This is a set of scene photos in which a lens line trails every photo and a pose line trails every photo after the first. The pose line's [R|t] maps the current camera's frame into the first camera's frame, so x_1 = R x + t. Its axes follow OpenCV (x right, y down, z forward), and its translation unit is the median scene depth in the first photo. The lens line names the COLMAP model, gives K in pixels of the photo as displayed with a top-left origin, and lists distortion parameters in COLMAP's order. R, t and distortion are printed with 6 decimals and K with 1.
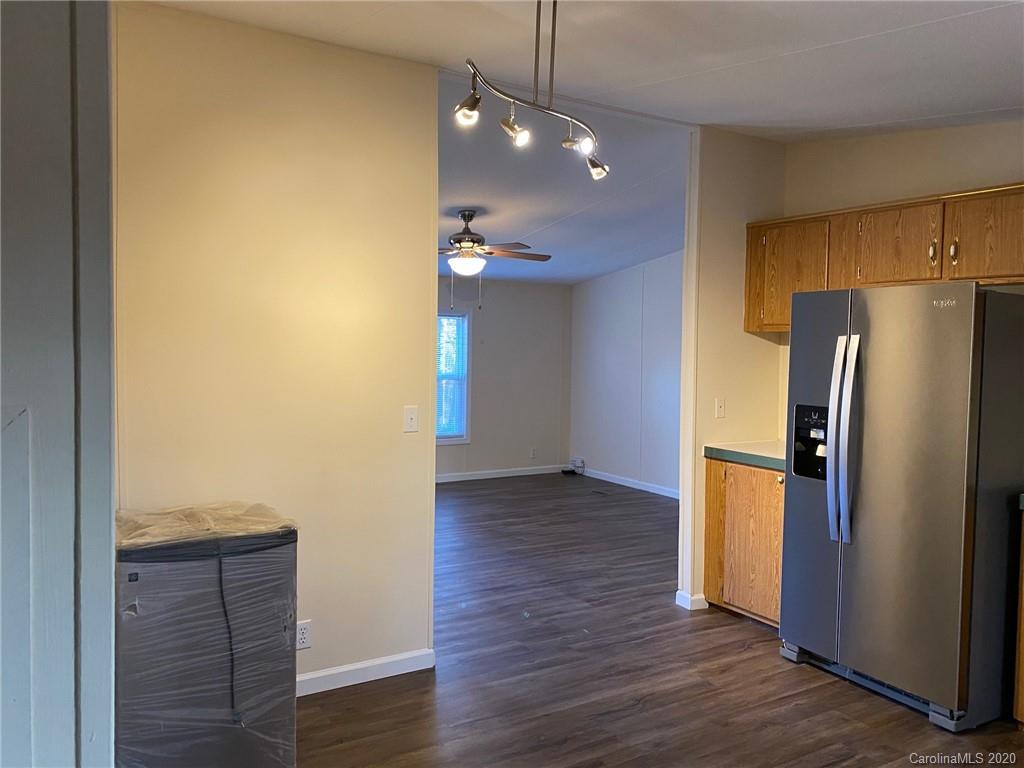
lens RADIAL K [[786.8, 0, 514.4], [0, 786.8, 368.7], [0, 0, 1]] dist [0.081217, -0.118681]
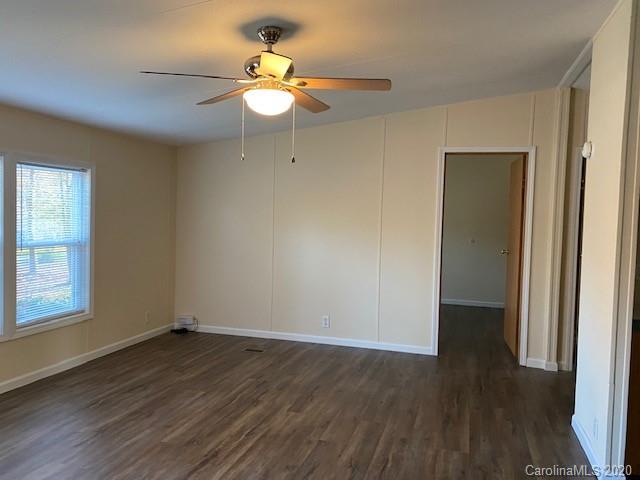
lens RADIAL K [[491.8, 0, 321.5], [0, 491.8, 230.5], [0, 0, 1]] dist [0.081217, -0.118681]
pose [[0.736332, -0.020097, 0.676322, -0.239594], [0.004334, 0.999678, 0.024987, -0.014277], [-0.676607, -0.015468, 0.736182, 0.430022]]
